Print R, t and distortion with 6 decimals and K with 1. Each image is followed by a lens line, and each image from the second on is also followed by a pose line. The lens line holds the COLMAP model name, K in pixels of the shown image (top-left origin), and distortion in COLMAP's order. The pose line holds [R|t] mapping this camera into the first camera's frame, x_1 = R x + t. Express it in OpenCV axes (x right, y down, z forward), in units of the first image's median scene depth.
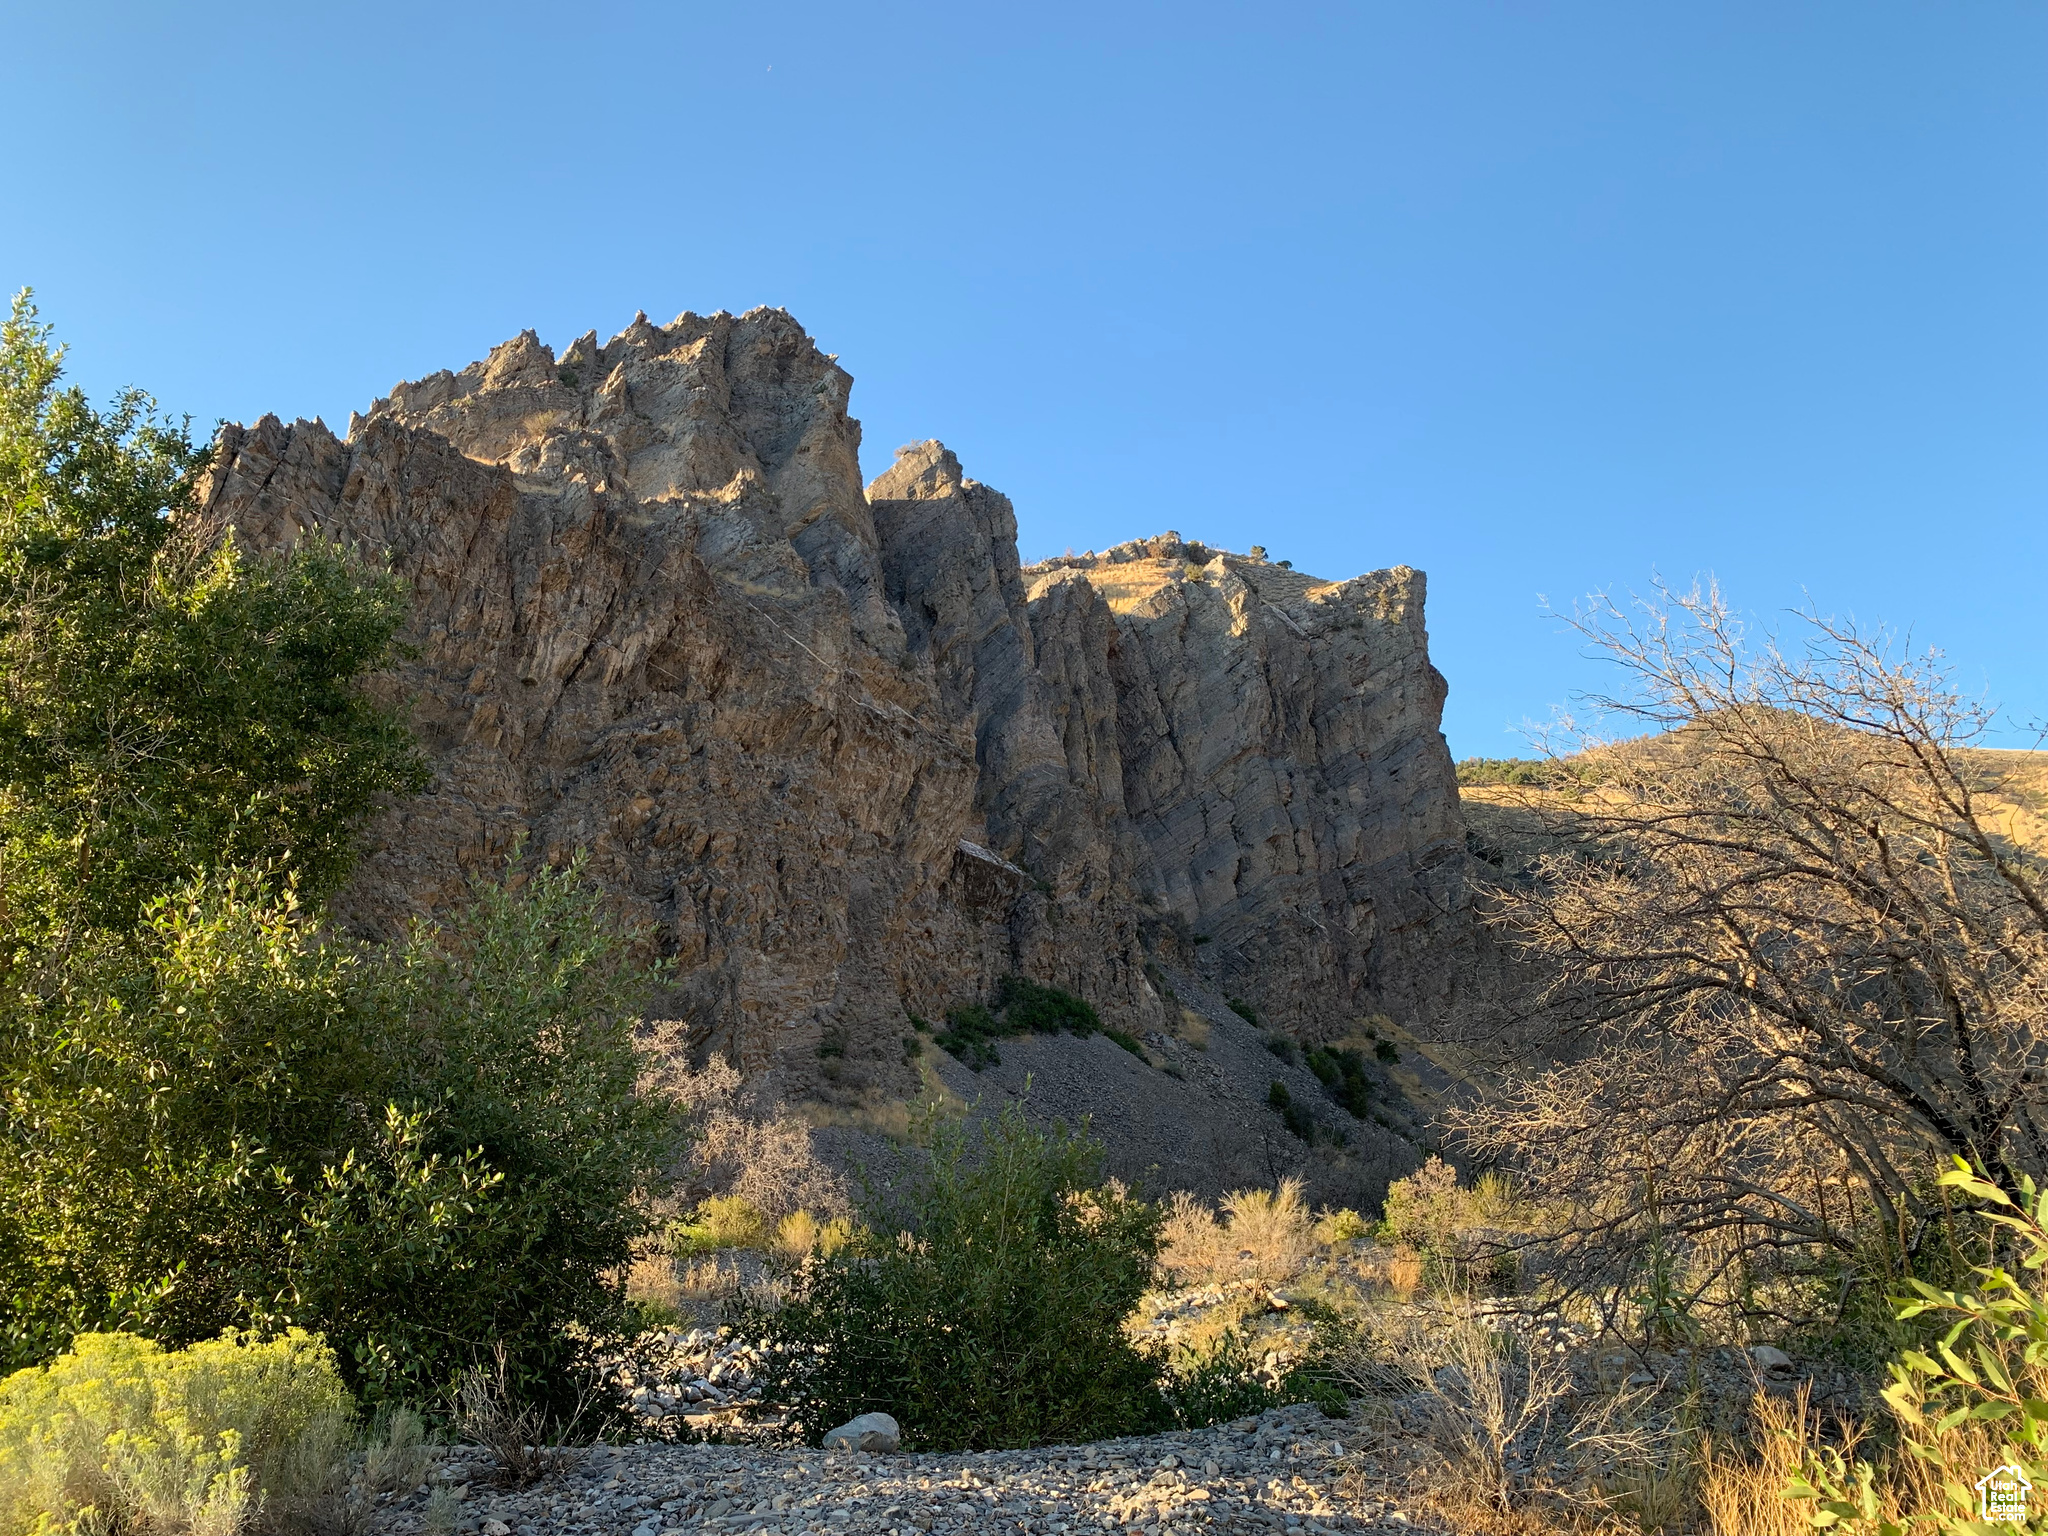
lens RADIAL K [[1571.0, 0, 1024.0], [0, 1571.0, 768.0], [0, 0, 1]] dist [0.103115, -0.239311]
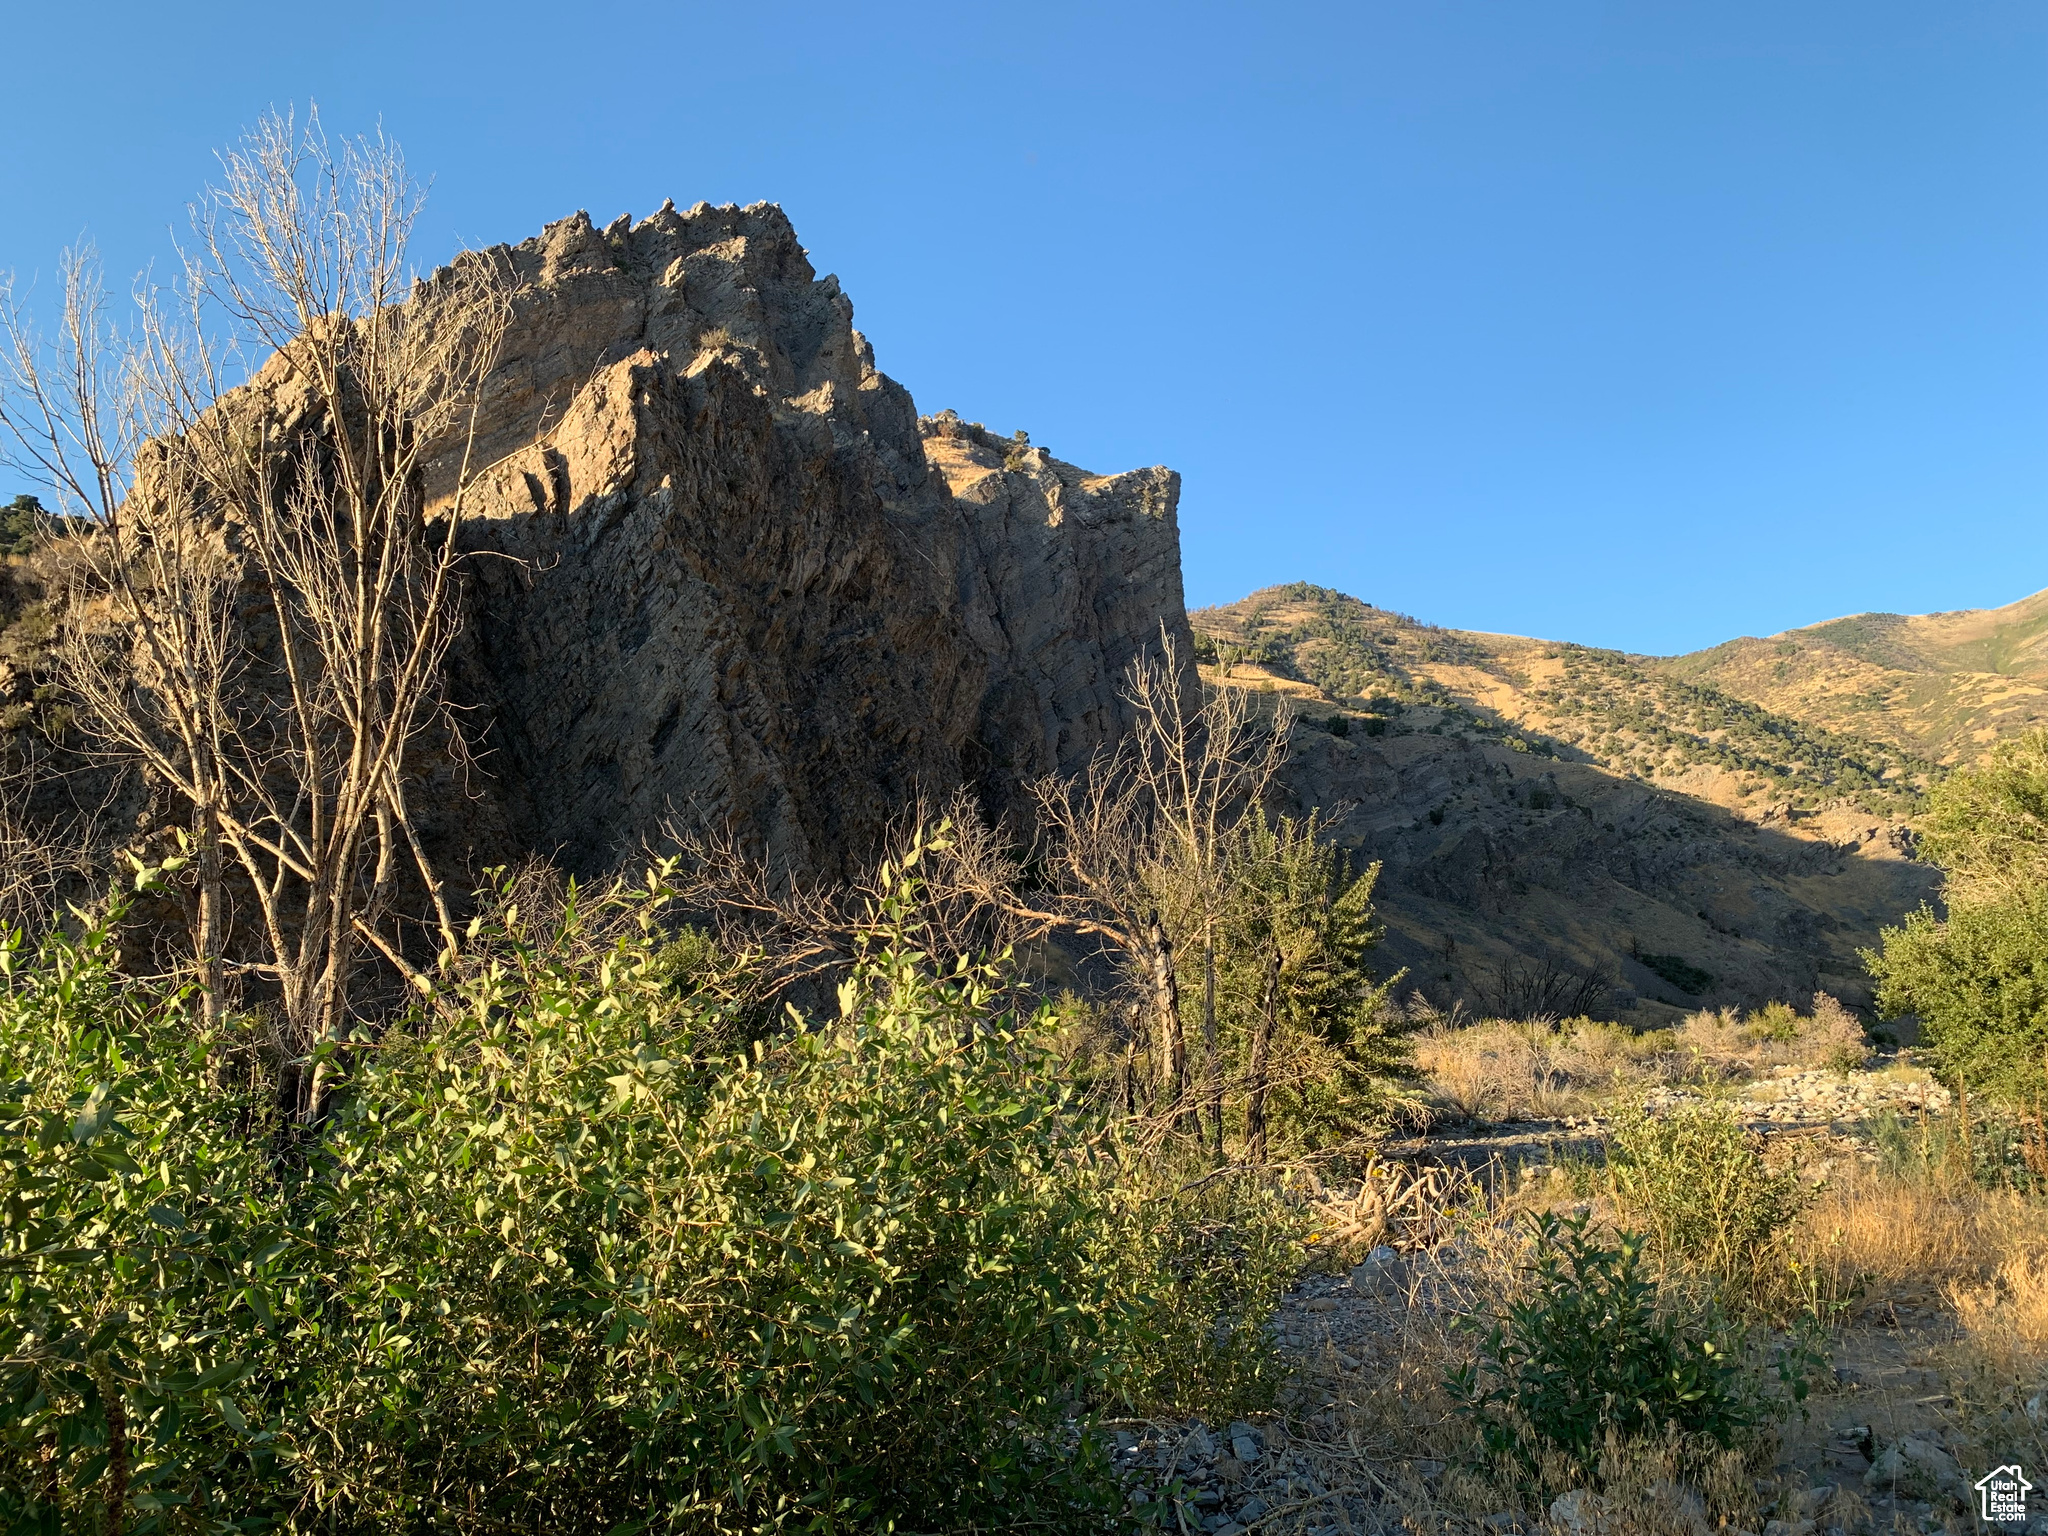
lens RADIAL K [[1571.0, 0, 1024.0], [0, 1571.0, 768.0], [0, 0, 1]] dist [0.103115, -0.239311]
pose [[0.957334, 0.033045, 0.287089, -0.190454], [-0.062972, 0.993422, 0.095643, -0.019602], [-0.282040, -0.109641, 0.953117, -0.061827]]
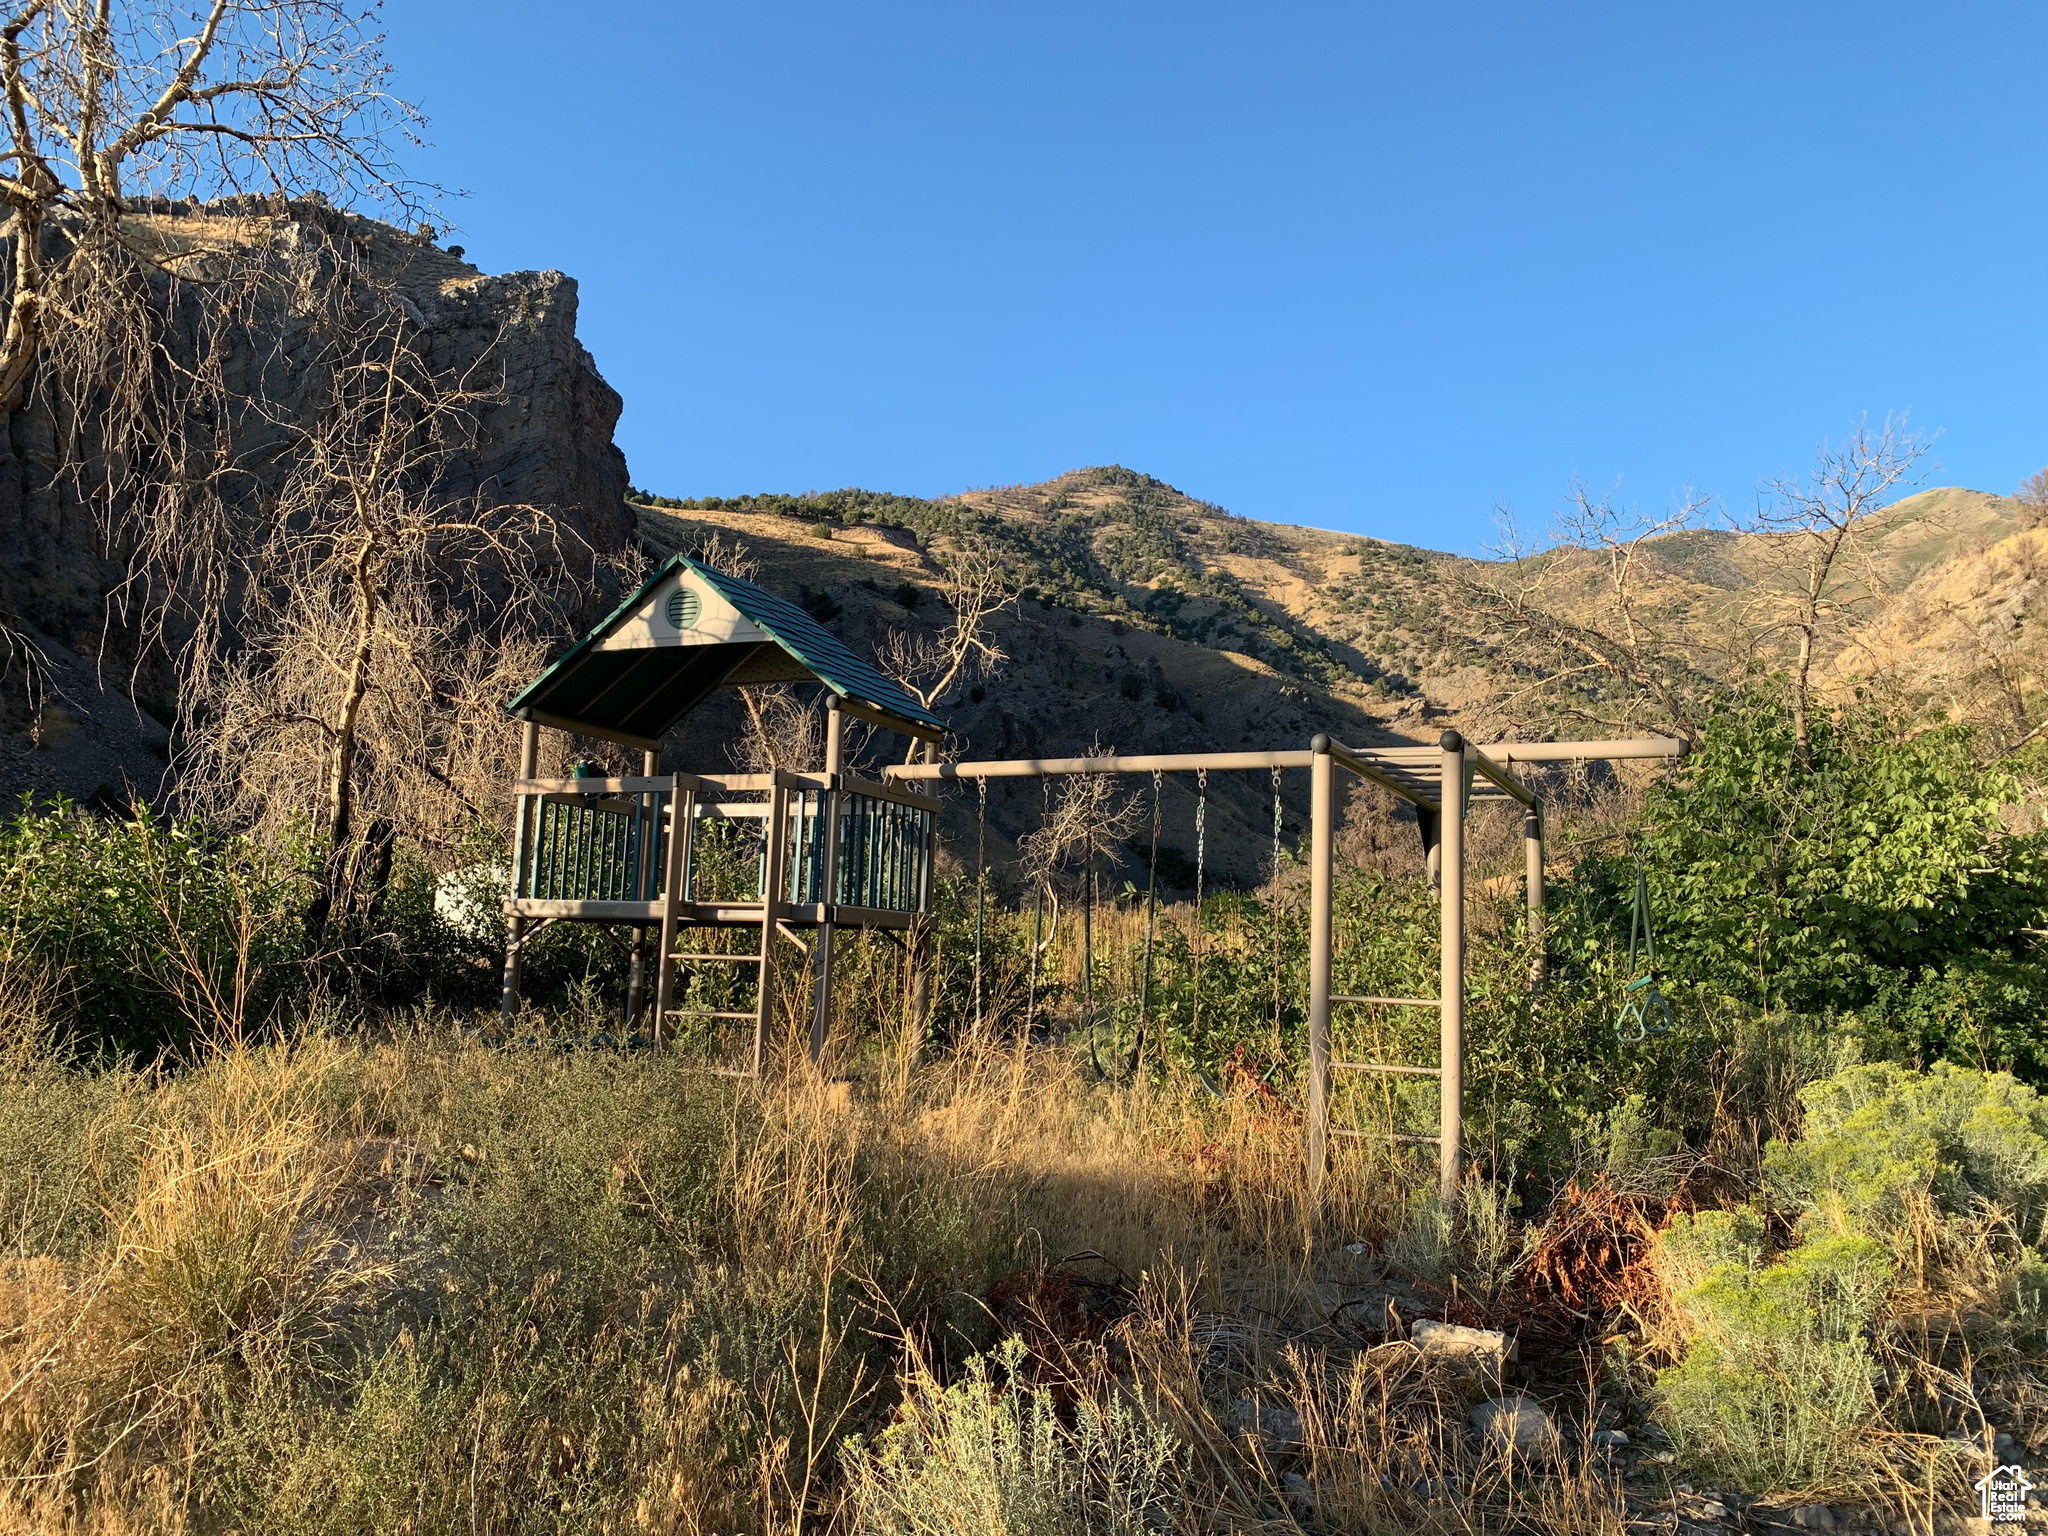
lens RADIAL K [[1571.0, 0, 1024.0], [0, 1571.0, 768.0], [0, 0, 1]] dist [0.103115, -0.239311]
pose [[0.933795, 0.049005, 0.354436, 0.206462], [-0.112860, 0.980349, 0.161796, -0.021664], [-0.339542, -0.191086, 0.920976, -0.062963]]
